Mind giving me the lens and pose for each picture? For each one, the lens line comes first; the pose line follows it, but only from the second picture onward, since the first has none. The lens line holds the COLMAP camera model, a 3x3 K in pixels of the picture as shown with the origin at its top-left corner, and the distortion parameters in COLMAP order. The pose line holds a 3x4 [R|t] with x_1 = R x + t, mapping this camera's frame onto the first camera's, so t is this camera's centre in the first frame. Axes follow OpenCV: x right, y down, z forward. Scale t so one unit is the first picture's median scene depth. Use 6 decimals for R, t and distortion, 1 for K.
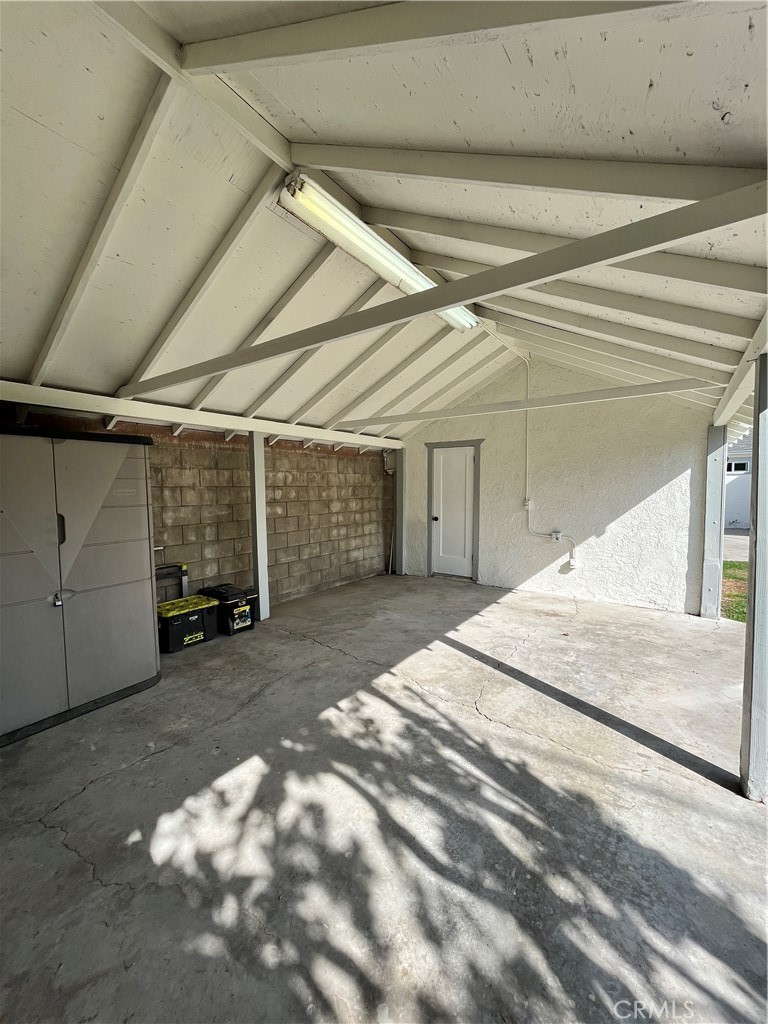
lens RADIAL K [[413.2, 0, 385.0], [0, 413.2, 509.4], [0, 0, 1]] dist [0.001789, 0.000275]
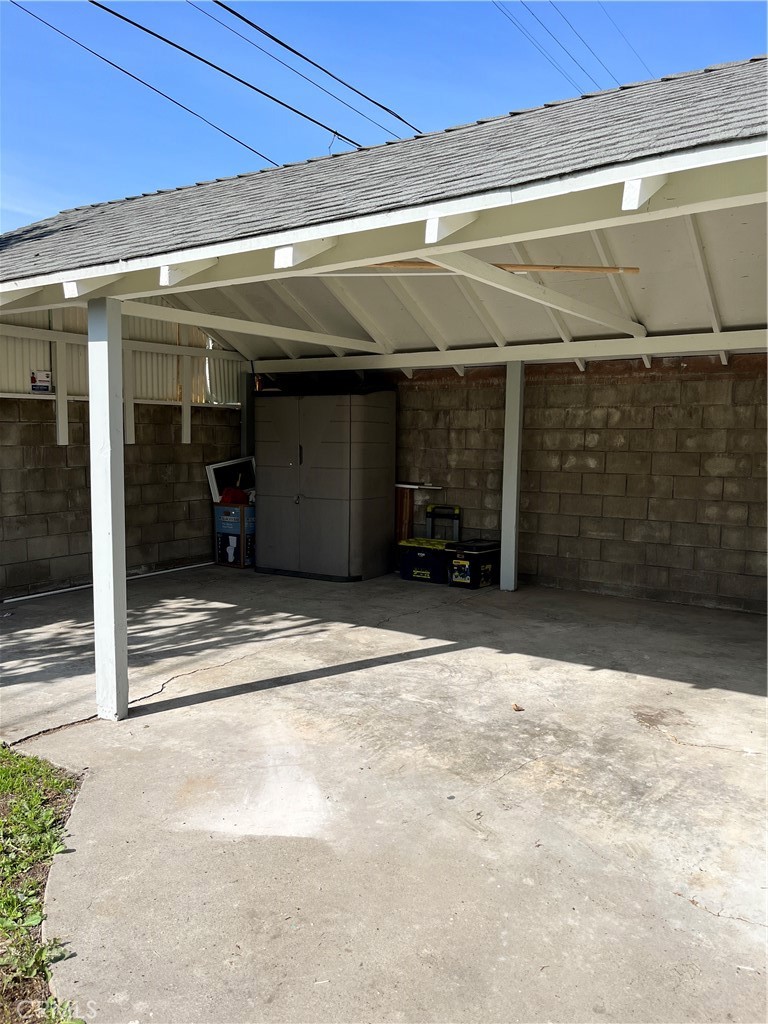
lens RADIAL K [[776.4, 0, 386.2], [0, 776.4, 510.2], [0, 0, 1]] dist [0.061065, -0.004990]
pose [[0.045126, 0.104904, -0.993458, 1.347747], [-0.062498, 0.992819, 0.101998, -0.039870], [0.997024, 0.057486, 0.051359, 0.738790]]
